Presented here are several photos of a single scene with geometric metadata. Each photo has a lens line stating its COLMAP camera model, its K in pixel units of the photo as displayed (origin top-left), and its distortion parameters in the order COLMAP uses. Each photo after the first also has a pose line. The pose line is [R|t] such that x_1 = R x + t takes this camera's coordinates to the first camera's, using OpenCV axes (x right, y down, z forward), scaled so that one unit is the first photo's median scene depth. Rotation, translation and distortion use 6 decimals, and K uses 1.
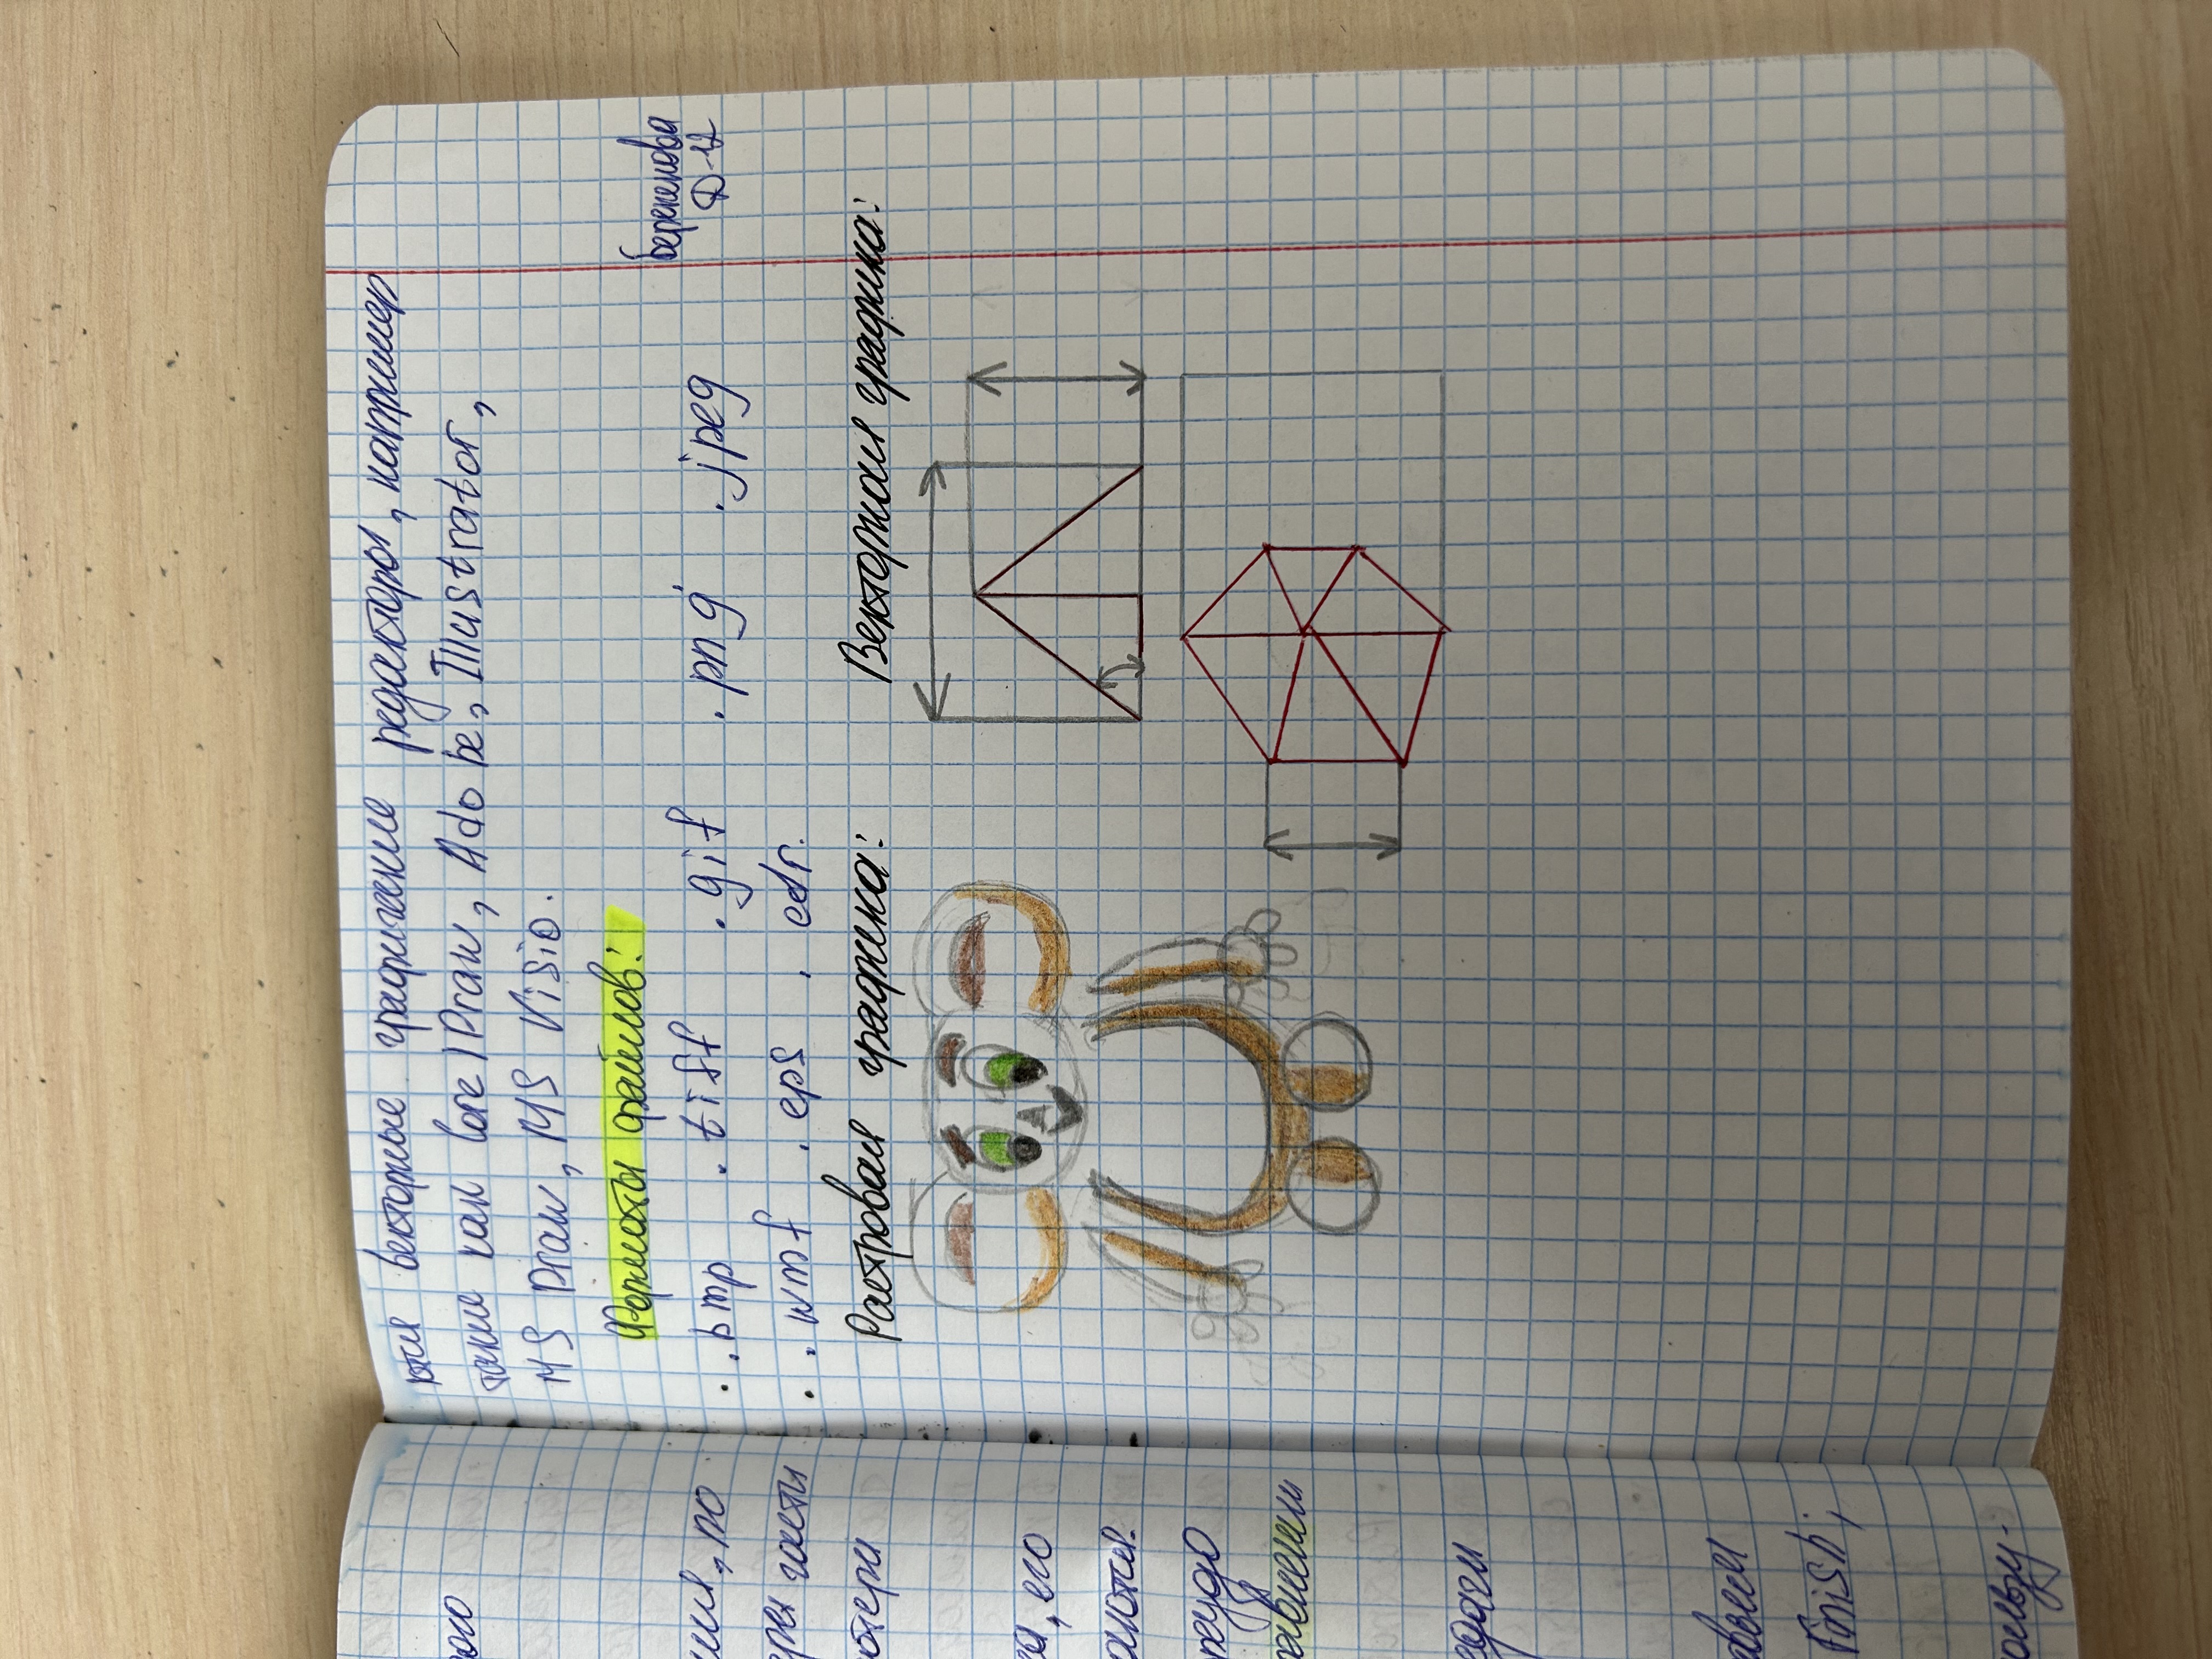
lens RADIAL K [[1687.4, 0, 1104.7], [0, 1687.4, 823.3], [0, 0, 1]] dist [0.053173, -0.032874]
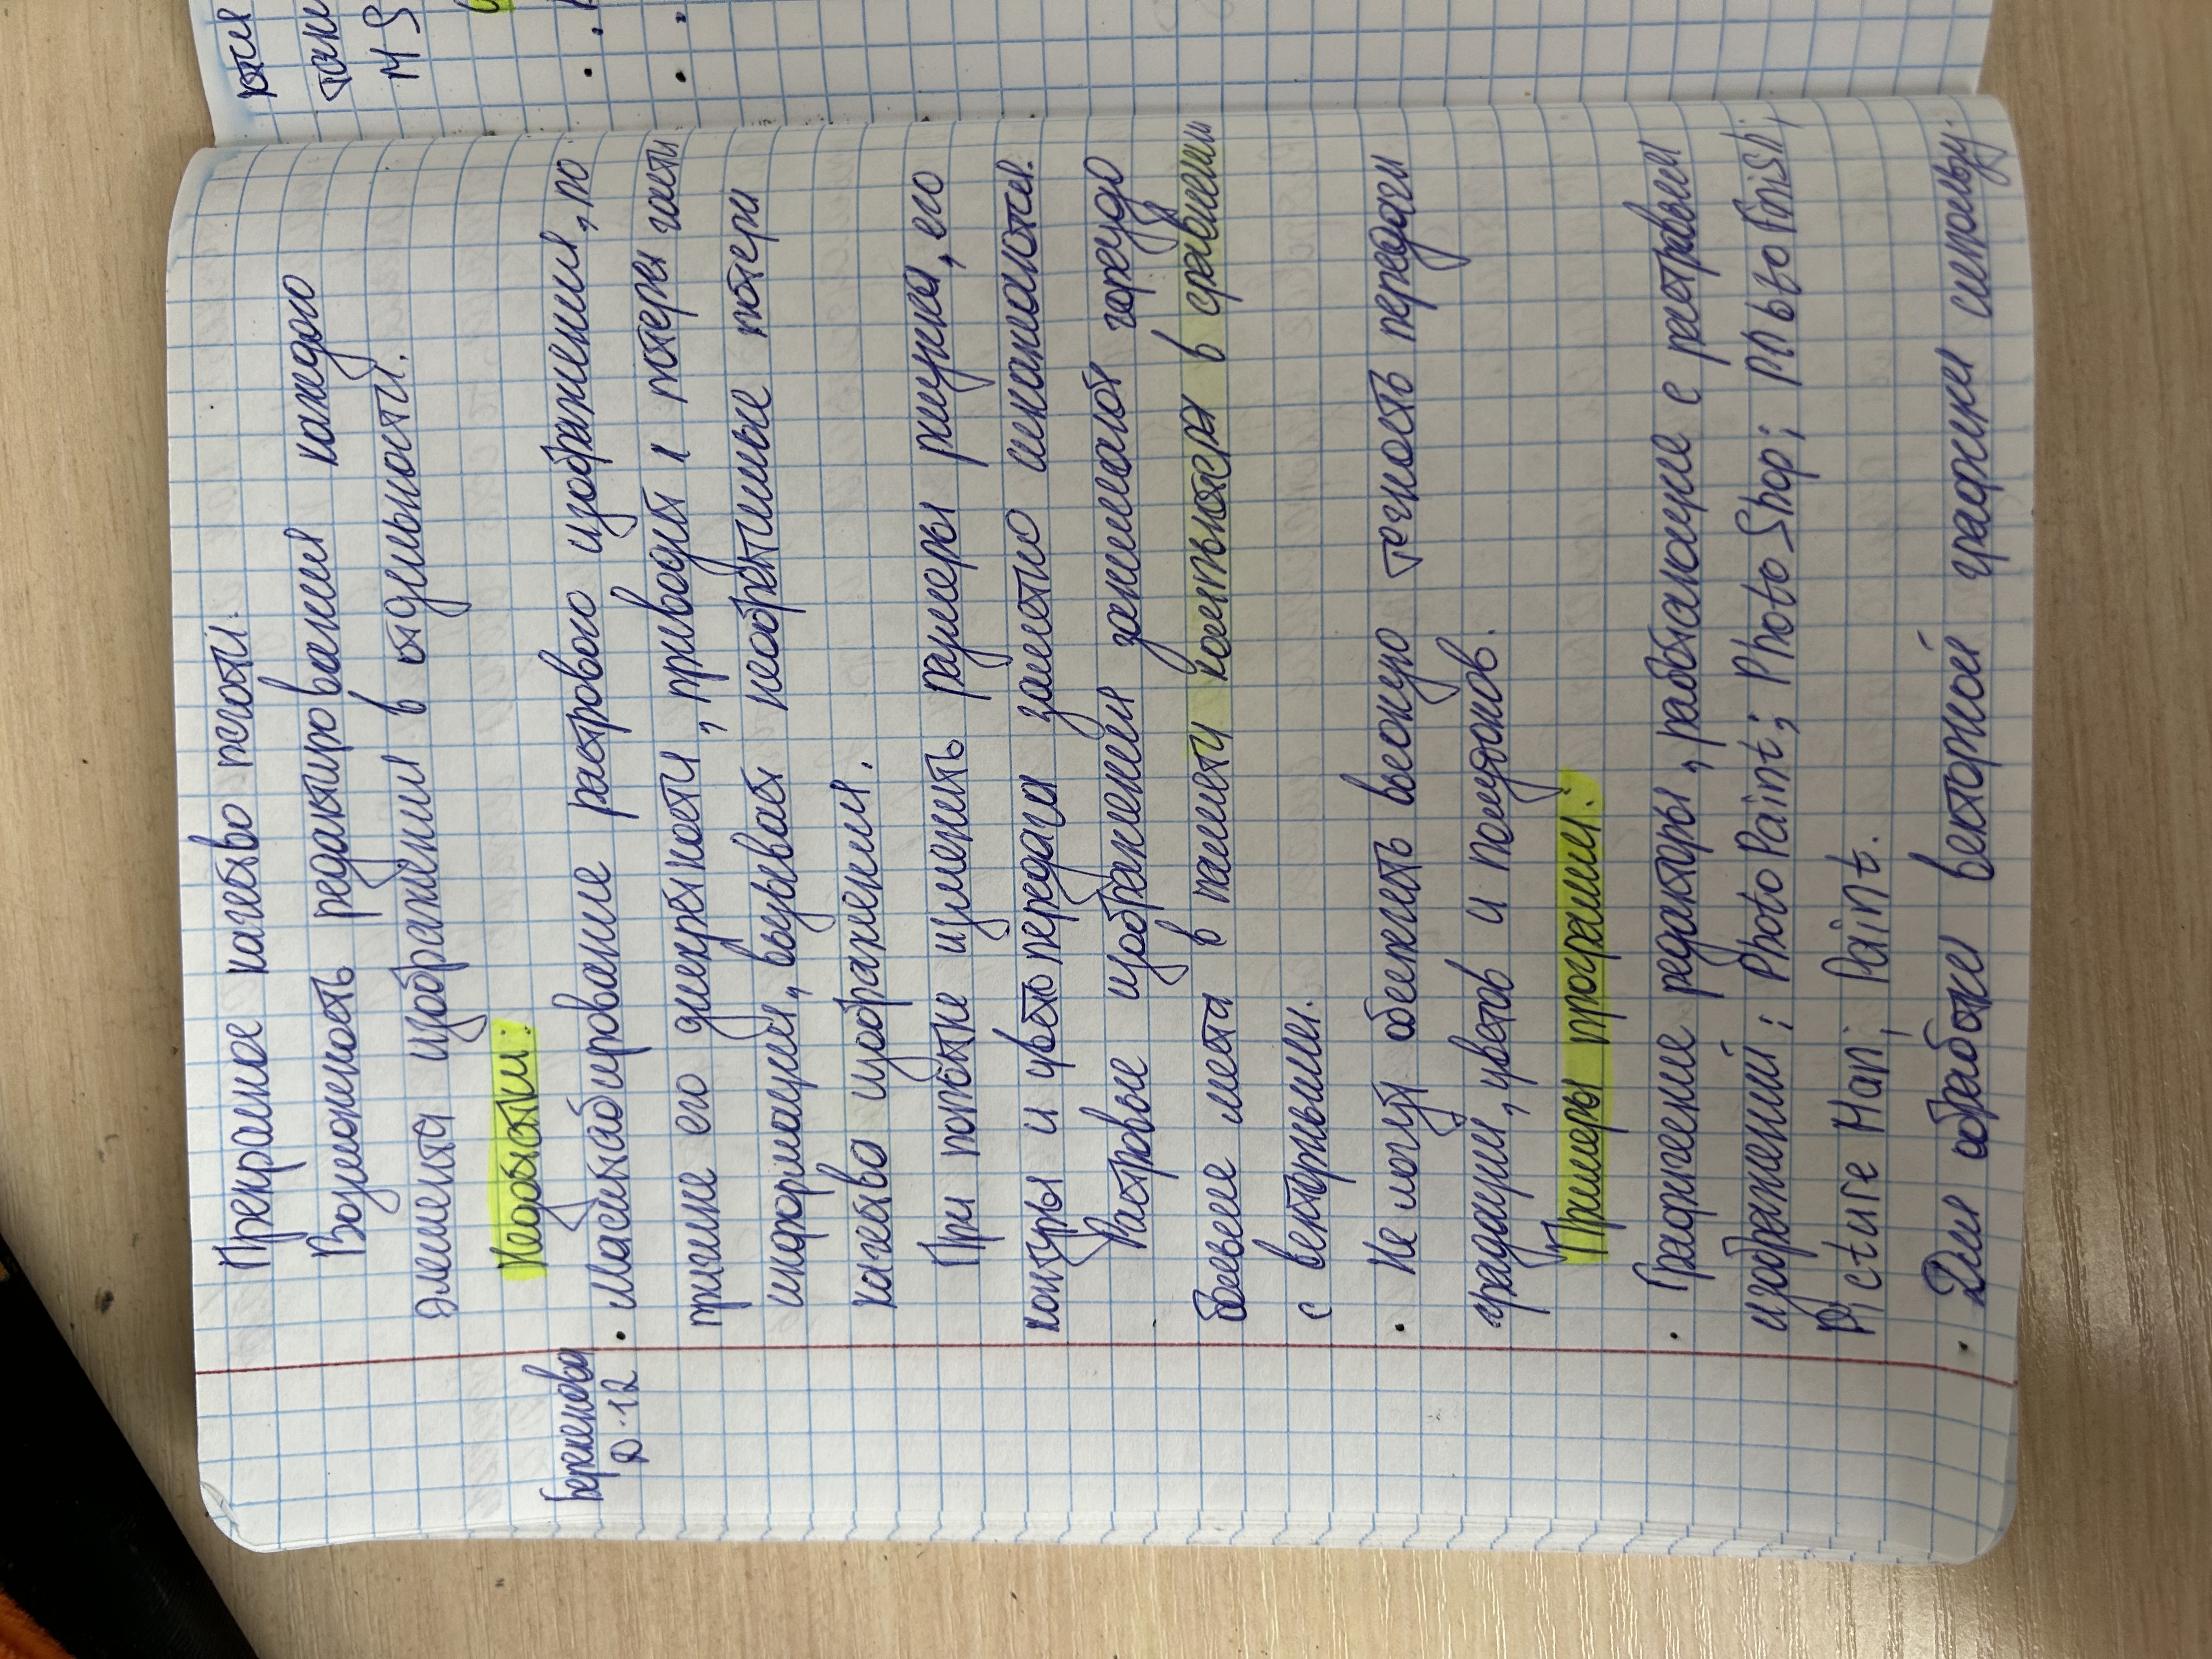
lens RADIAL K [[1687.4, 0, 1109.0], [0, 1687.4, 833.6], [0, 0, 1]] dist [0.053173, -0.032874]
pose [[0.999351, -0.010502, 0.034444, 0.023270], [0.010986, 0.999843, -0.013887, 0.781918], [-0.034293, 0.014256, 0.999310, 0.072784]]
